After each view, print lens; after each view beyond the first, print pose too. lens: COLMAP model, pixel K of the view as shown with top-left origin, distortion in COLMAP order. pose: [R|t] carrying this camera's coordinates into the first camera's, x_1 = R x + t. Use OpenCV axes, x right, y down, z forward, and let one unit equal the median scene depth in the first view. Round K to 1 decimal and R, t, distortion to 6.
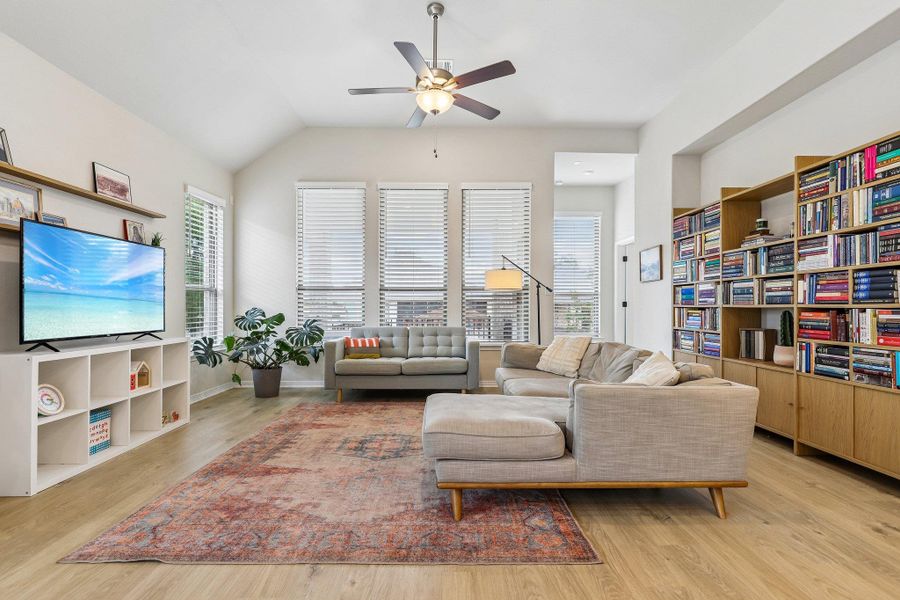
lens RADIAL K [[418.9, 0, 442.1], [0, 418.9, 308.1], [0, 0, 1]] dist [-0.002482, -0.002958]
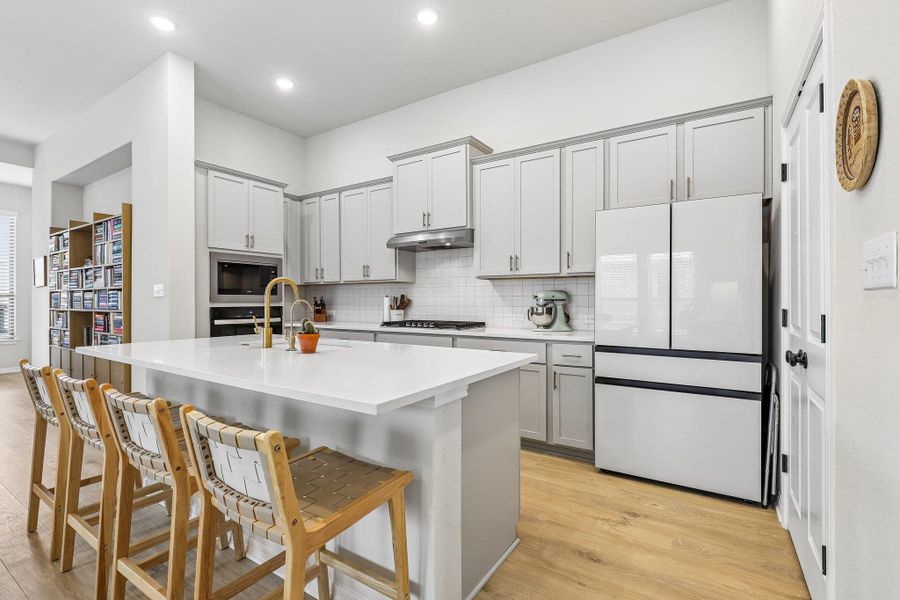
lens RADIAL K [[418.9, 0, 452.1], [0, 418.9, 296.4], [0, 0, 1]] dist [-0.002482, -0.002958]
pose [[0.549352, 0.006368, 0.835567, 0.243755], [0.006562, 0.999907, -0.011935, -0.024781], [-0.835565, 0.012040, 0.549260, -0.779172]]
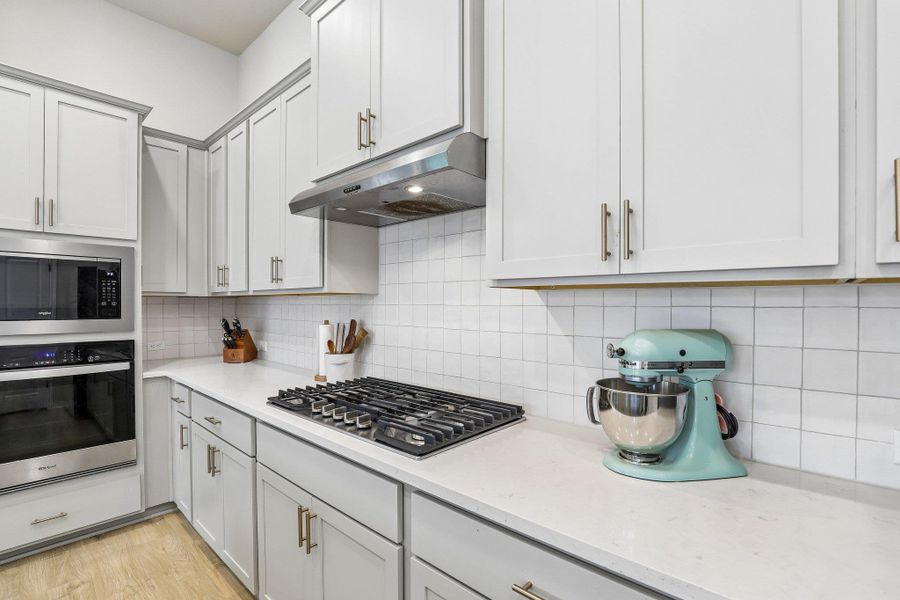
lens RADIAL K [[418.9, 0, 449.2], [0, 418.9, 308.1], [0, 0, 1]] dist [-0.002482, -0.002958]
pose [[0.672979, -0.002037, 0.739659, 0.876937], [0.000355, 0.999997, 0.002431, -0.065331], [-0.739661, -0.001373, 0.672978, -0.459664]]
